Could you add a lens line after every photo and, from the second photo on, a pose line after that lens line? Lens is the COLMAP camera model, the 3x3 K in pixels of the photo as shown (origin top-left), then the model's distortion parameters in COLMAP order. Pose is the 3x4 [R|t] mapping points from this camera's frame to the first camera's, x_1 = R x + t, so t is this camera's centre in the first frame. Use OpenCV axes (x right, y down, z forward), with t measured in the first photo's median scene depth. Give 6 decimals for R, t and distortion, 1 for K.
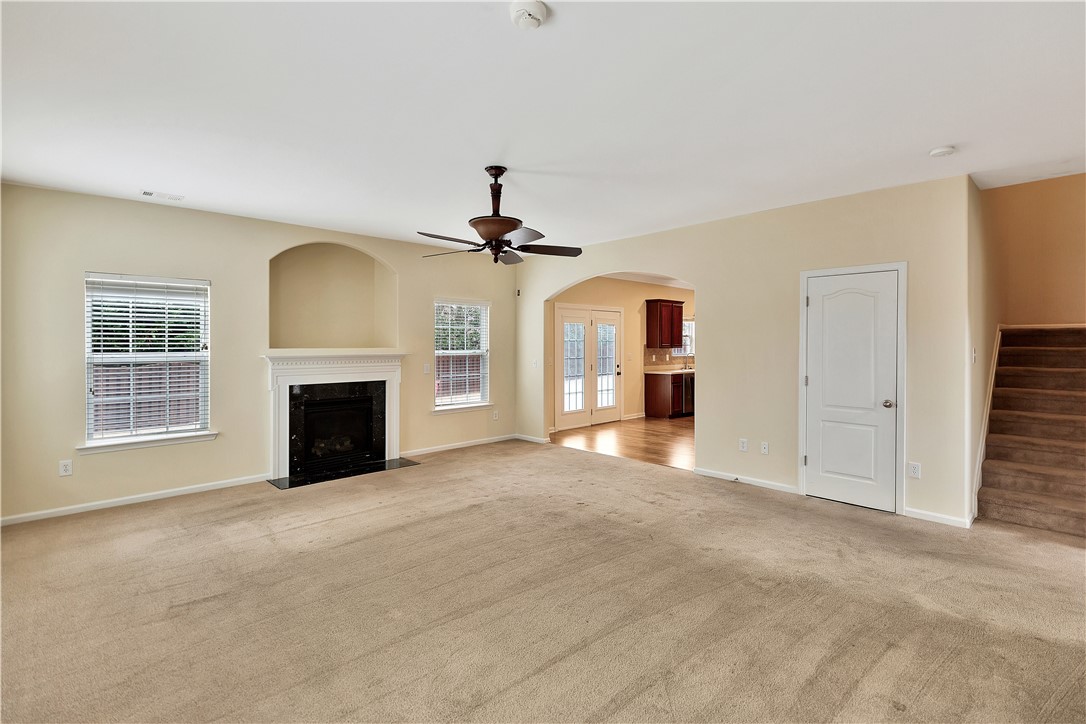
lens RADIAL K [[503.1, 0, 545.2], [0, 503.1, 344.4], [0, 0, 1]] dist [0.003015, 0.000193]
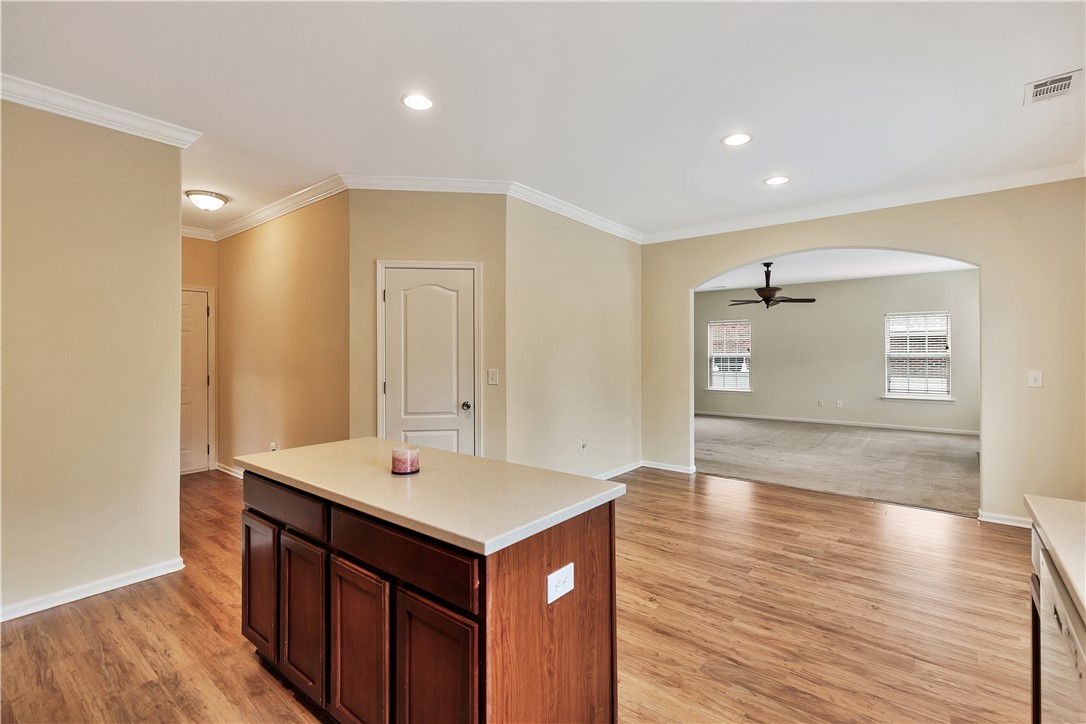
lens RADIAL K [[497.3, 0, 545.0], [0, 497.3, 354.1], [0, 0, 1]] dist [0.002667, 0.000437]
pose [[-0.990391, 0.002315, -0.138273, 0.657211], [0.002080, 0.999996, 0.001850, 0.012686], [0.138277, 0.001545, -0.990392, 1.734669]]
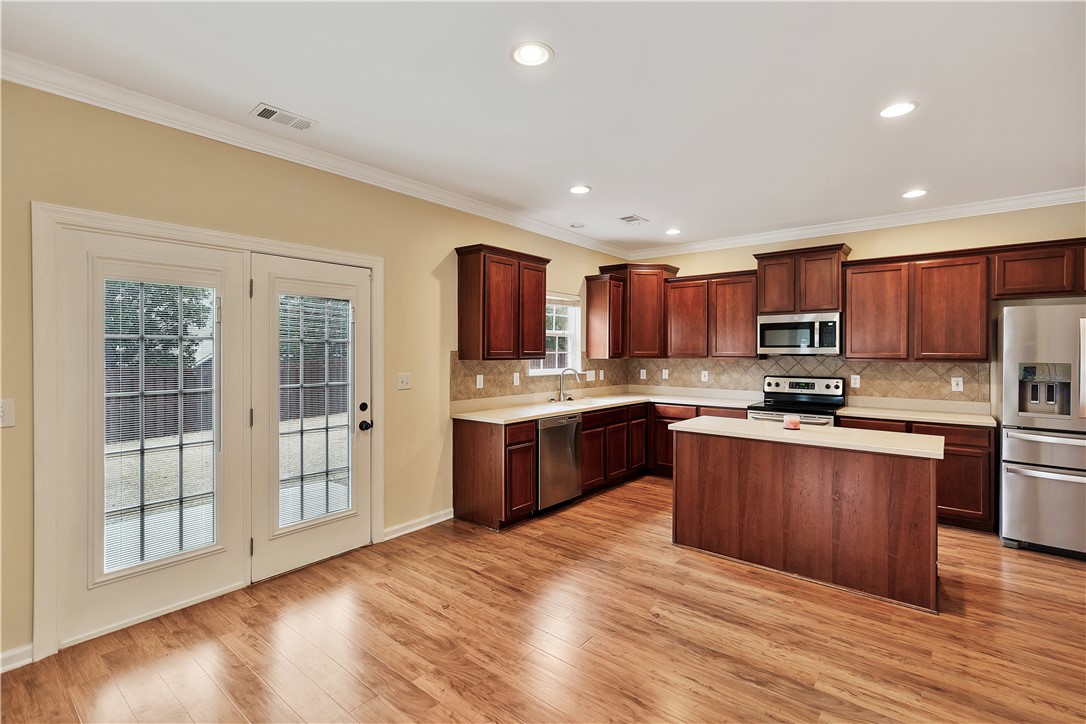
lens RADIAL K [[497.3, 0, 545.0], [0, 497.3, 354.1], [0, 0, 1]] dist [0.002667, 0.000437]
pose [[0.991630, 0.003264, 0.129068, 0.352412], [-0.004605, 0.999938, 0.010093, -0.003263], [-0.129027, -0.010603, 0.991584, 0.903636]]
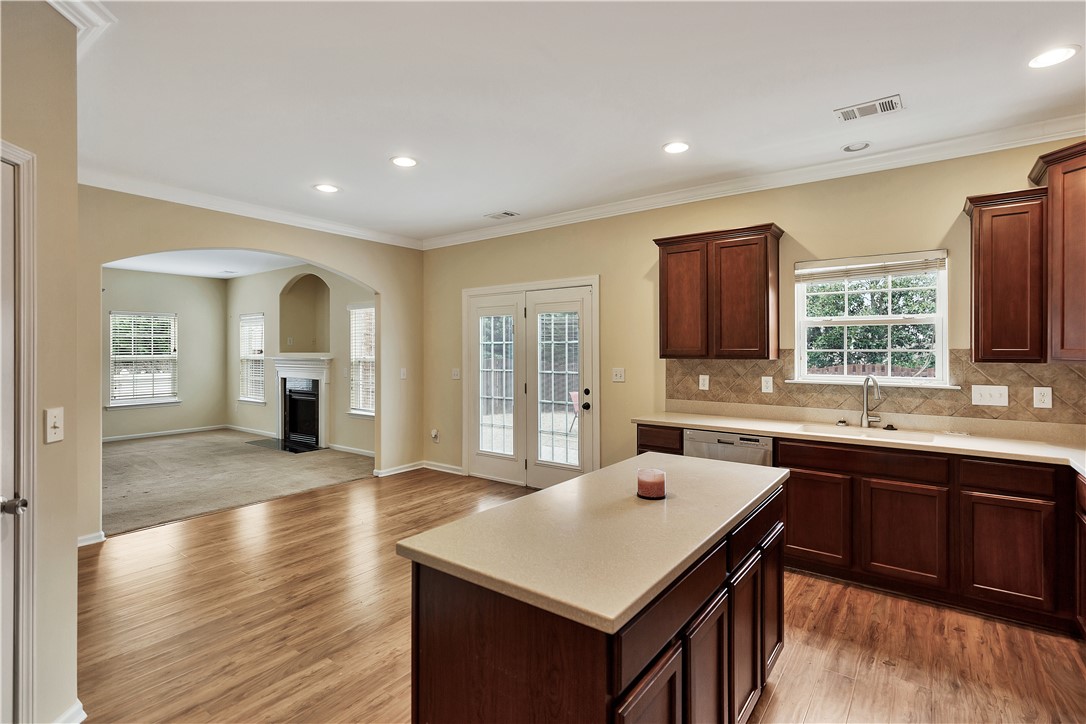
lens RADIAL K [[516.0, 0, 550.9], [0, 516.0, 352.3], [0, 0, 1]] dist [0.012136, 0.000130]
pose [[0.179992, 0.003862, -0.983660, 0.983076], [0.001614, 0.999990, 0.004222, 0.001367], [0.983667, -0.002347, 0.179984, 1.308526]]
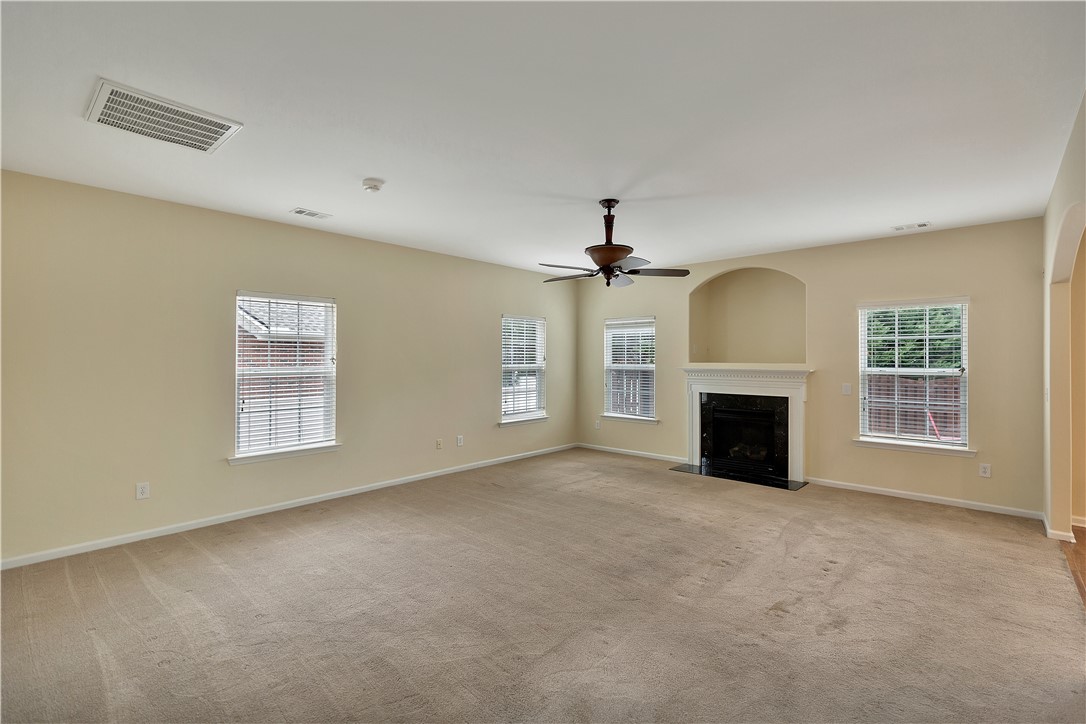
lens RADIAL K [[487.8, 0, 560.8], [0, 487.8, 355.4], [0, 0, 1]] dist [0.000626, 0.000073]
pose [[0.090292, -0.004911, -0.995903, 0.571198], [-0.003937, 0.999978, -0.005288, -0.001825], [0.995908, 0.004398, 0.090271, 0.473717]]
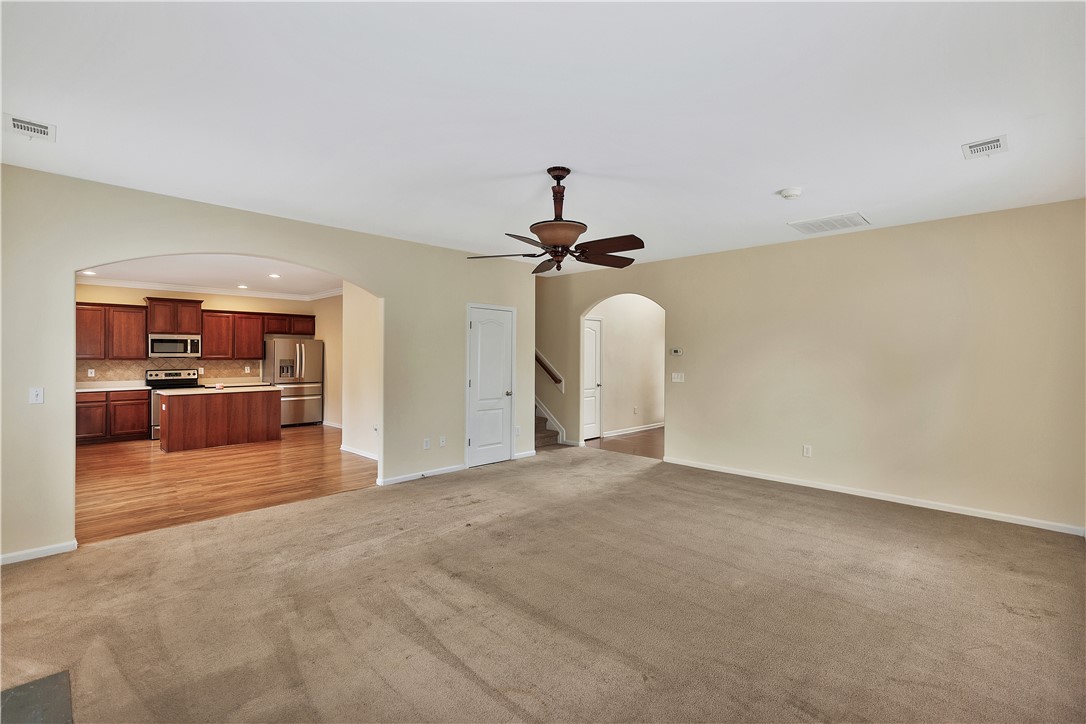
lens RADIAL K [[497.3, 0, 545.0], [0, 497.3, 354.1], [0, 0, 1]] dist [0.002667, 0.000437]
pose [[-0.032276, 0.004916, 0.999467, -0.613261], [-0.002429, 0.999985, -0.004997, -0.000116], [-0.999476, -0.002589, -0.032264, 0.626117]]
